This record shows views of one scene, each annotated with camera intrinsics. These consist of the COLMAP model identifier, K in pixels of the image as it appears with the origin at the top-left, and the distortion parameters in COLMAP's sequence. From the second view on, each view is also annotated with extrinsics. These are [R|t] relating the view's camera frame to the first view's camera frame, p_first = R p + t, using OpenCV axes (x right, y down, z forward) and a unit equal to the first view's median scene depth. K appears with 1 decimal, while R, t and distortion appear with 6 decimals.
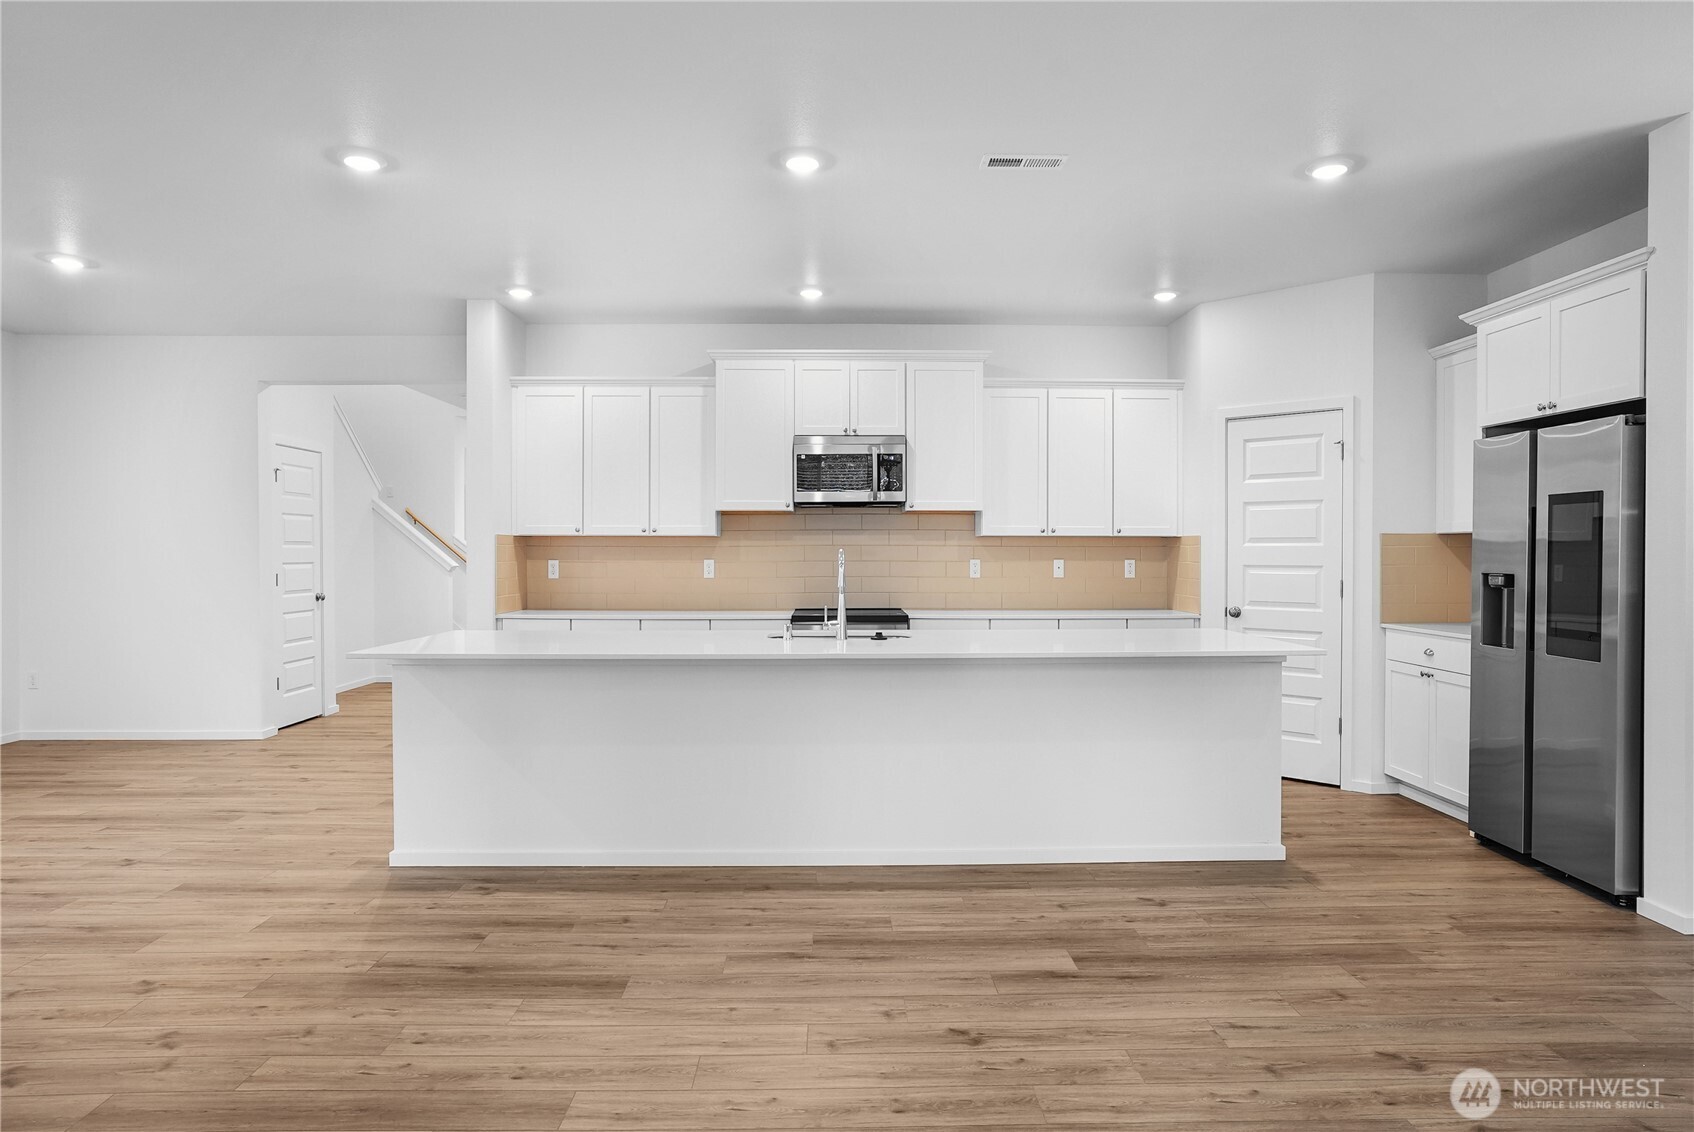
lens RADIAL K [[1047.8, 0, 683.7], [0, 1047.8, 571.3], [0, 0, 1]] dist [-0.028745, 0.006089]
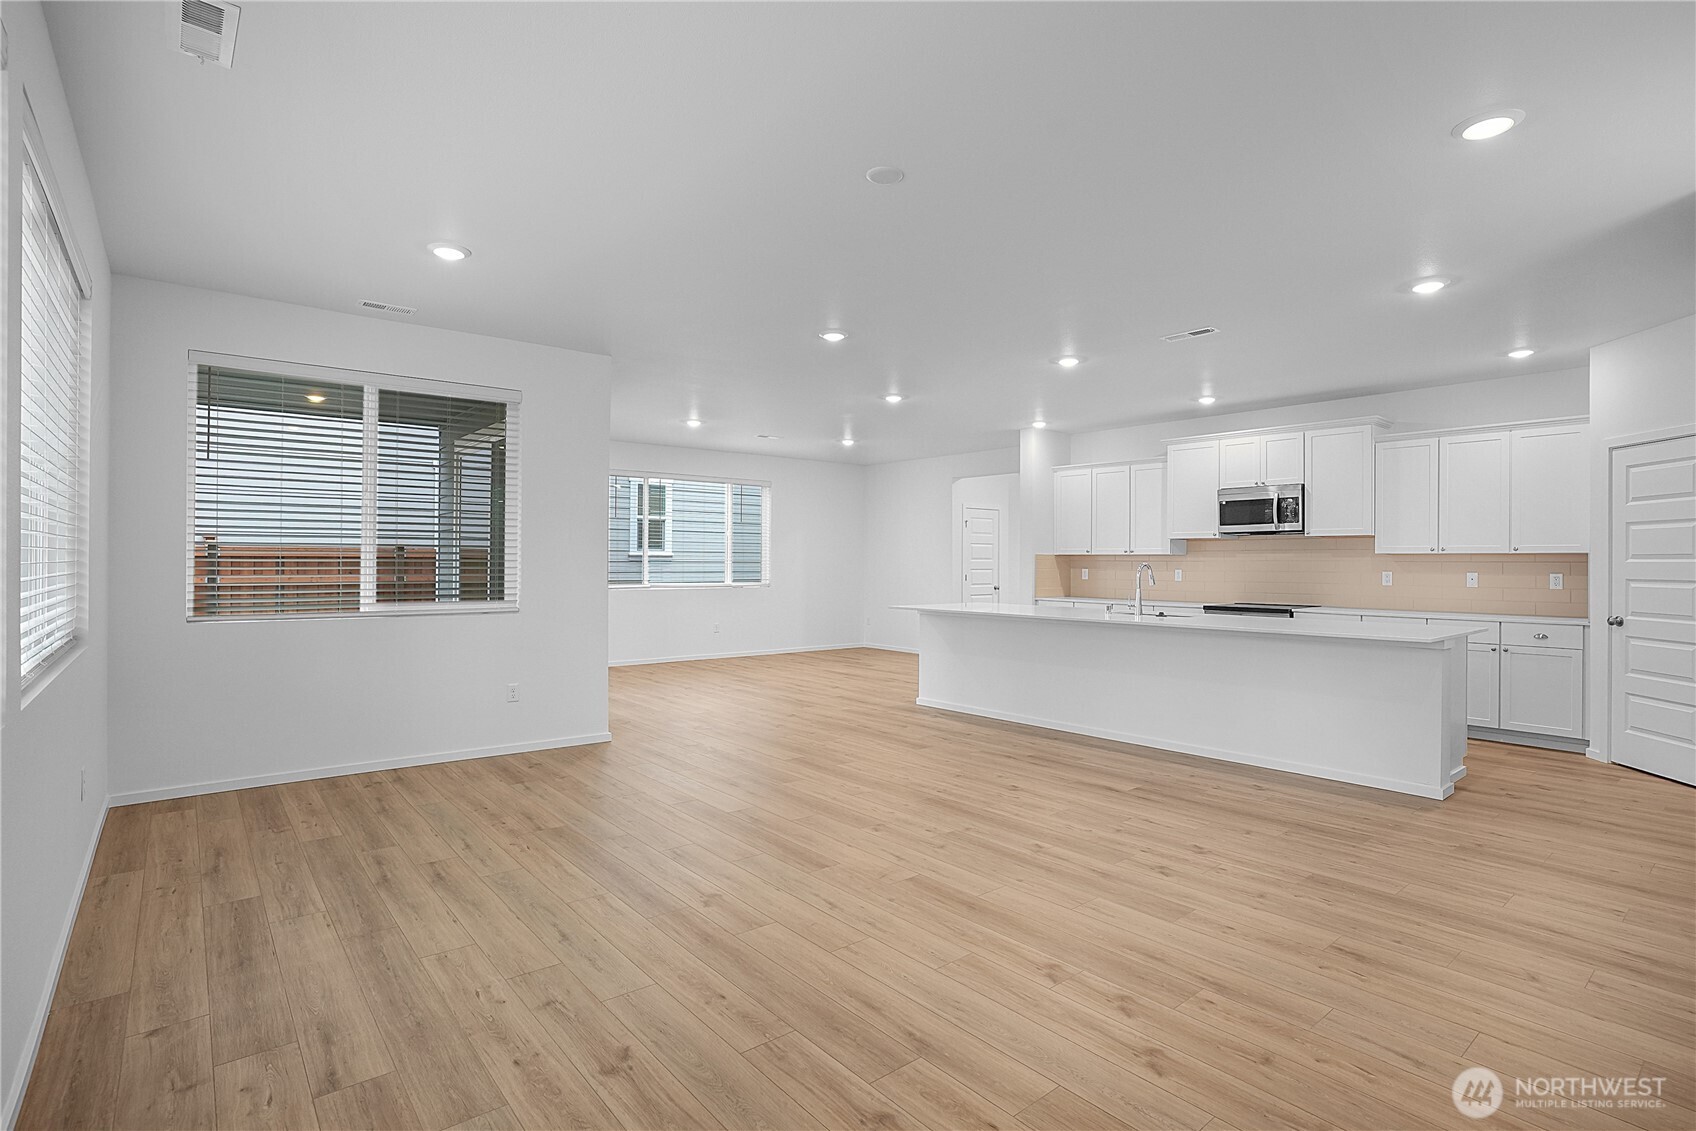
lens RADIAL K [[821.1, 0, 848.0], [0, 821.1, 565.5], [0, 0, 1]] dist [-0.041153, 0.000530]
pose [[0.649878, 0.006094, -0.760014, 0.665550], [-0.022171, 0.999694, -0.010942, 0.007419], [0.759715, 0.023961, 0.649815, -0.183501]]
